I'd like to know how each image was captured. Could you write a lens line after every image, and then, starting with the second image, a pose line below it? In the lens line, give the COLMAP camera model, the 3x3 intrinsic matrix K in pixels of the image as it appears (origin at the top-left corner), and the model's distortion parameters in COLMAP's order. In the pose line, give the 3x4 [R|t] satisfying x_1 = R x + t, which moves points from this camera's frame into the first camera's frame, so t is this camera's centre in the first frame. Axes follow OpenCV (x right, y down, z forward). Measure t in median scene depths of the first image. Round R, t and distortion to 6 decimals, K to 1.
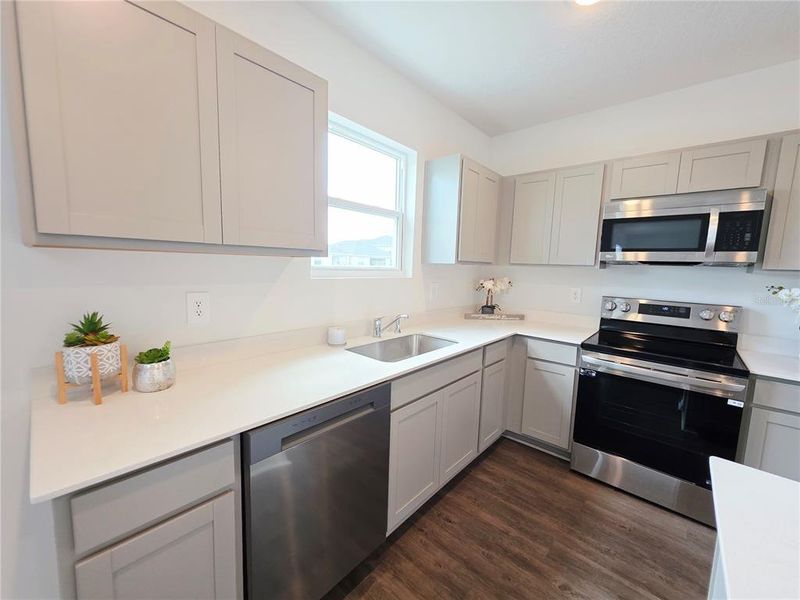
lens RADIAL K [[319.7, 0, 402.4], [0, 319.7, 300.5], [0, 0, 1]] dist [0.000763, 0.000034]
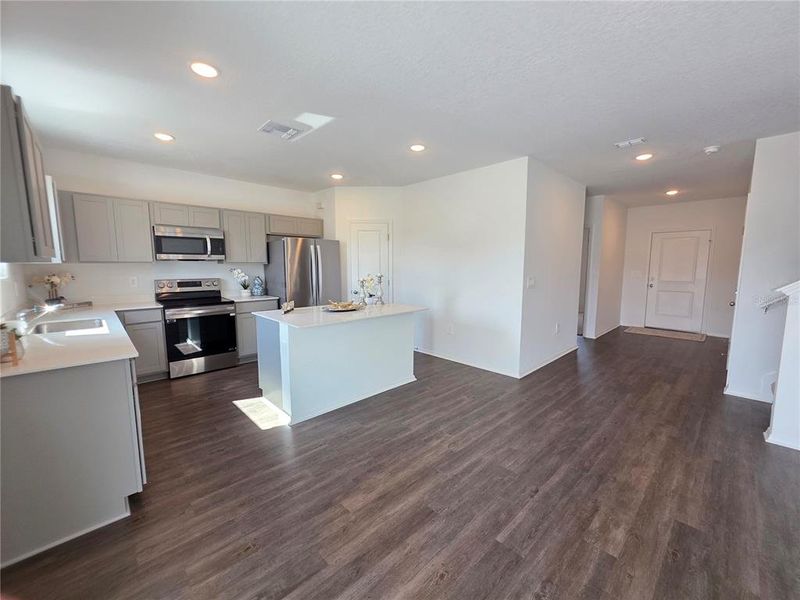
lens RADIAL K [[321.4, 0, 400.9], [0, 321.4, 301.1], [0, 0, 1]] dist [-0.002600, -0.000100]
pose [[0.081358, -0.145476, 0.986011, -1.090535], [0.112935, 0.984265, 0.135900, 0.012692], [-0.990266, 0.100299, 0.096507, -0.477026]]
